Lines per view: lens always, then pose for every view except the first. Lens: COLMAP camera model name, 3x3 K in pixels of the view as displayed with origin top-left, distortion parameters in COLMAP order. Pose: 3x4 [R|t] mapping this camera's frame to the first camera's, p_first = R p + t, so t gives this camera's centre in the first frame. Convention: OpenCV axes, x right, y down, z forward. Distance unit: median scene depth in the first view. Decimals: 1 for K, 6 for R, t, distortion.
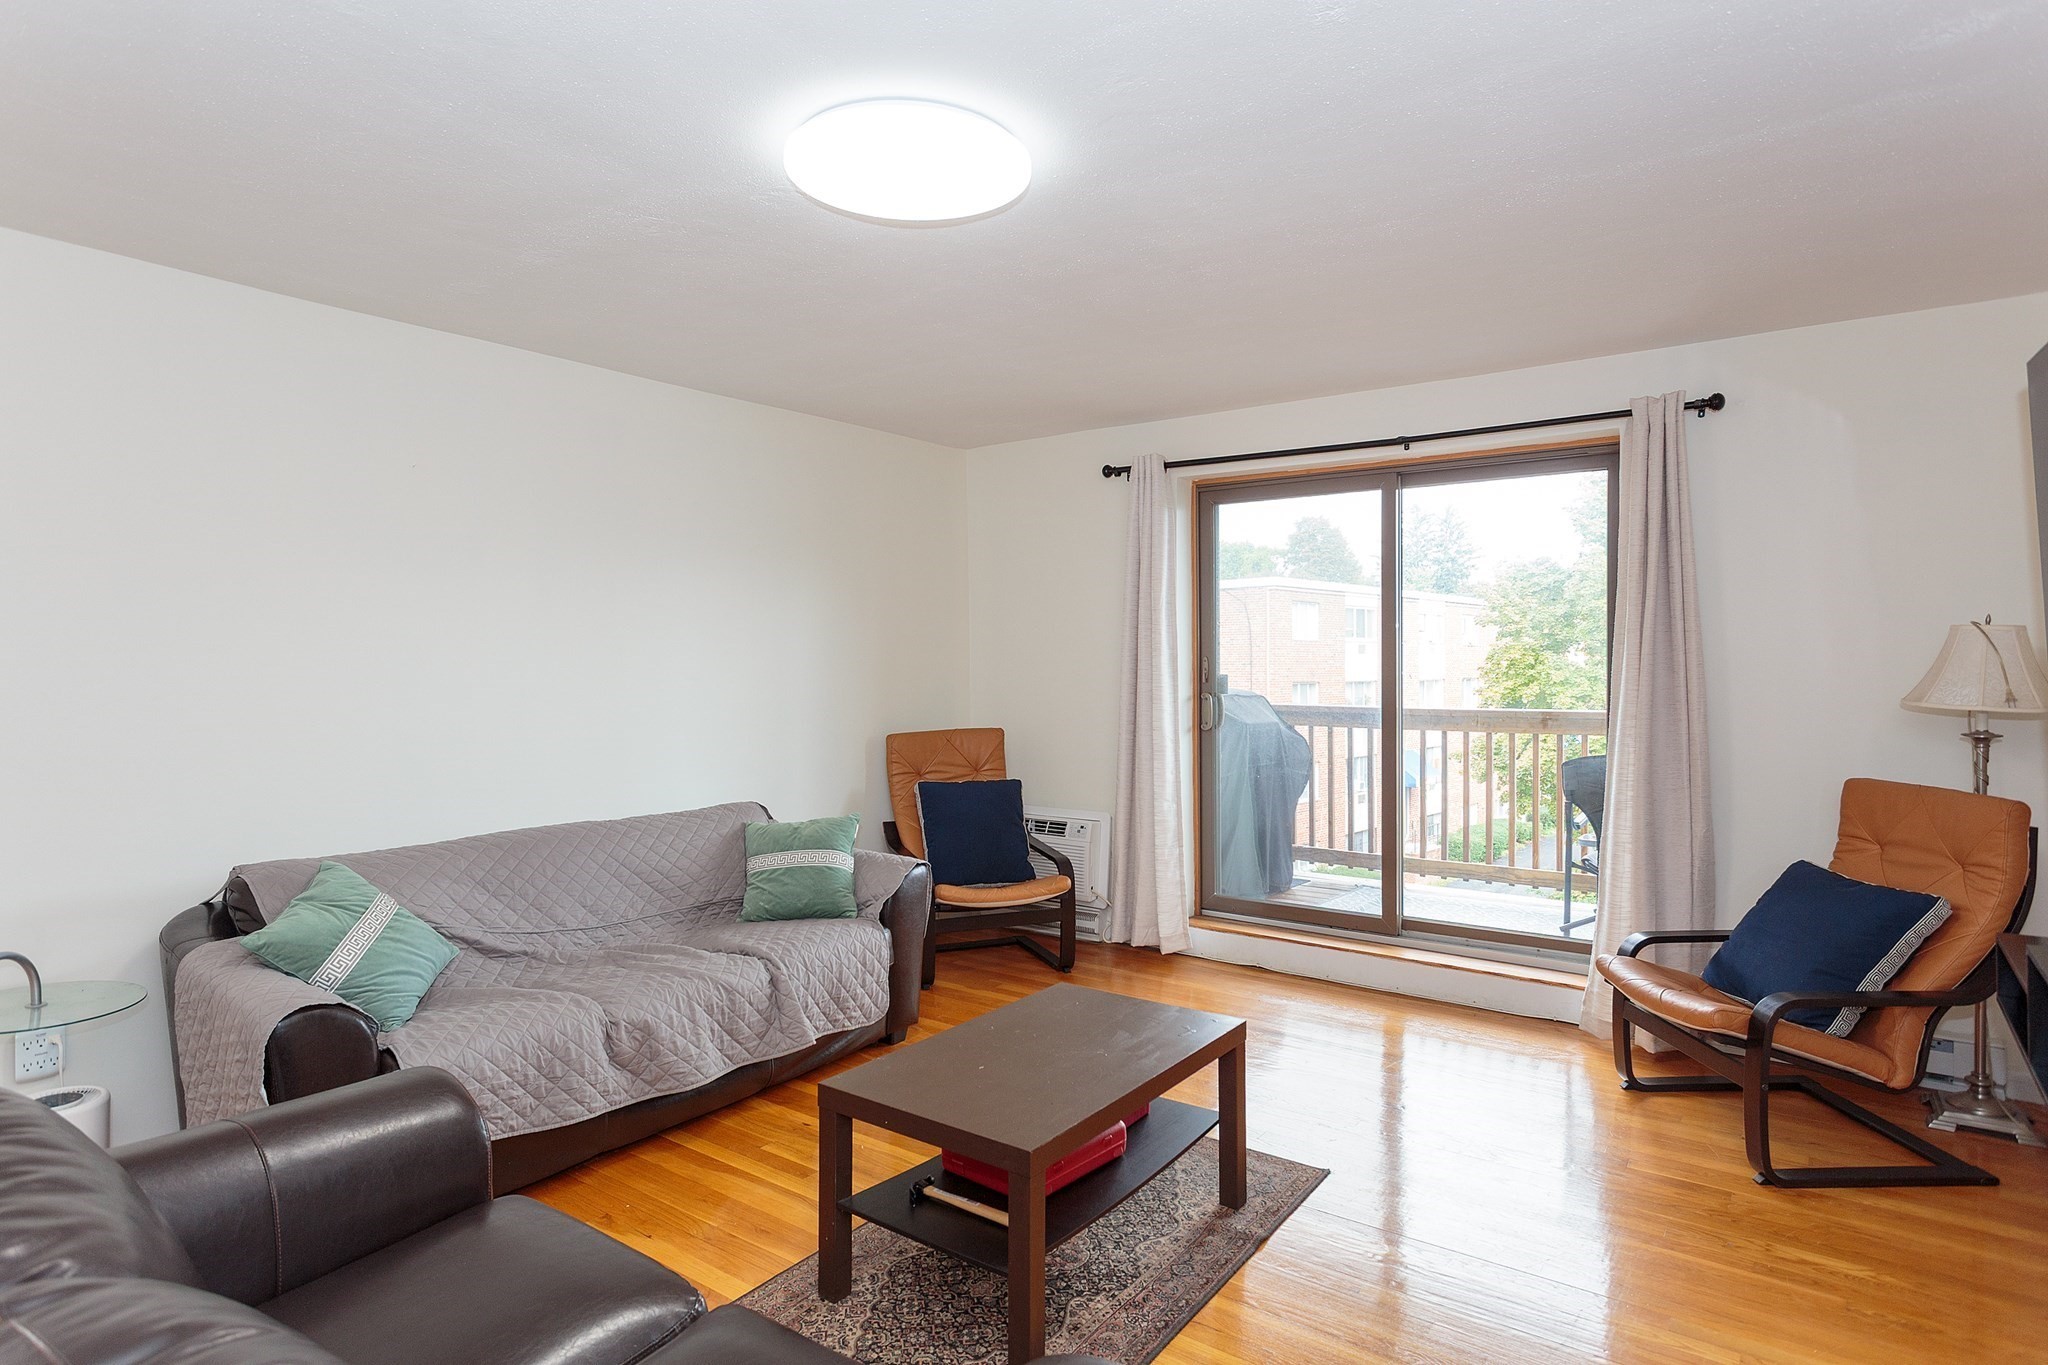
lens RADIAL K [[1117.8, 0, 1024.0], [0, 1117.8, 682.5], [0, 0, 1]] dist [0.000548, 0.000323]
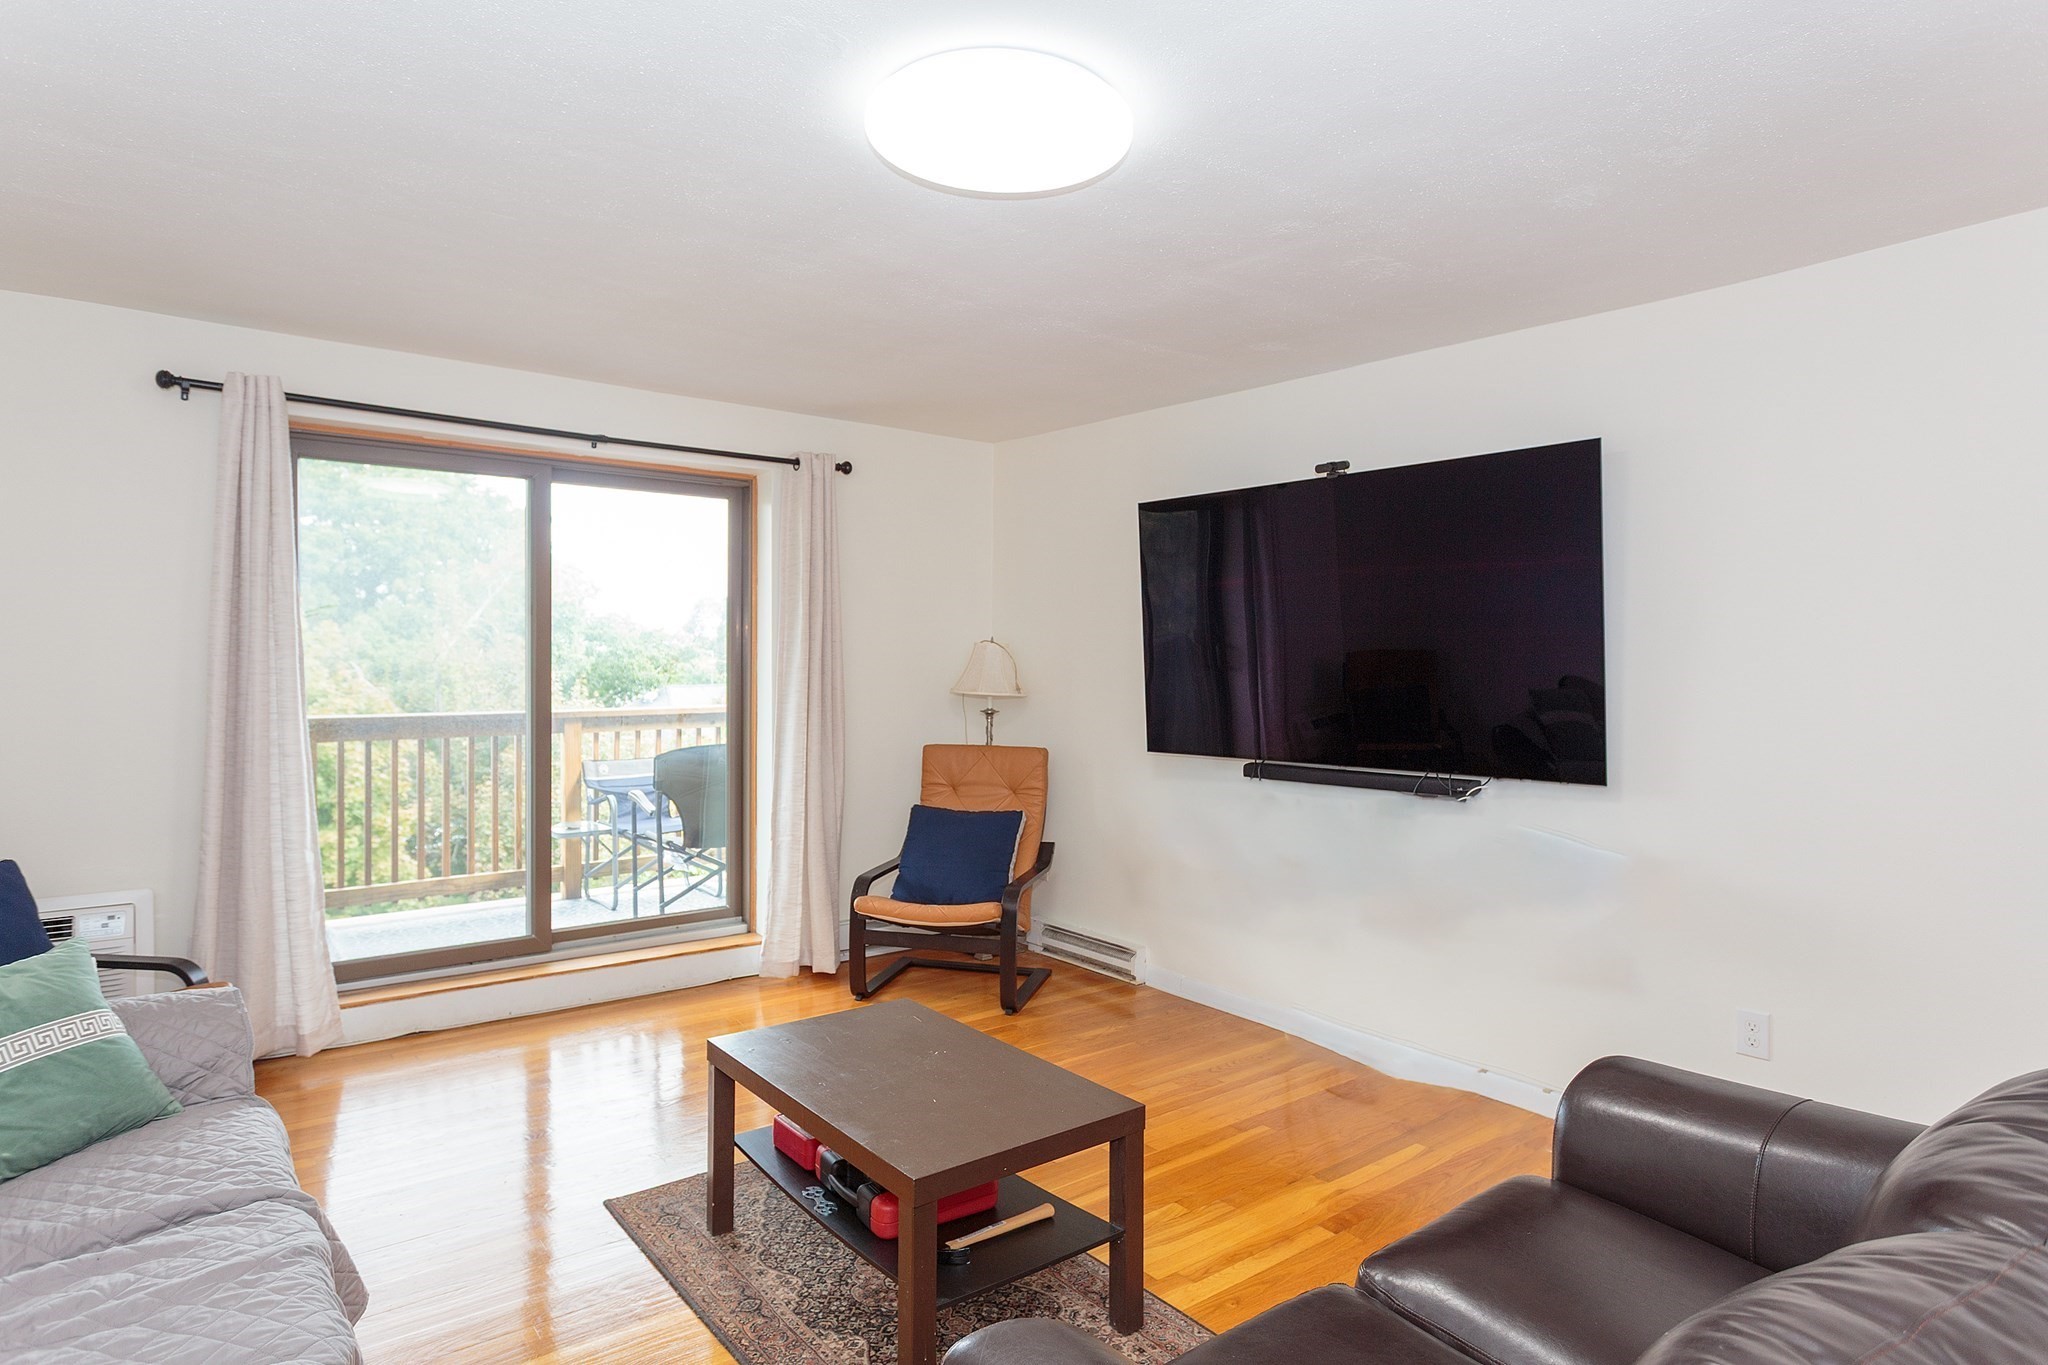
lens RADIAL K [[1115.8, 0, 1023.2], [0, 1115.8, 688.6], [0, 0, 1]] dist [-0.000191, 0.000006]
pose [[0.275831, -0.018987, 0.961019, -0.468902], [0.015413, 0.999764, 0.015329, -0.006067], [-0.961083, 0.010584, 0.276058, 0.349305]]
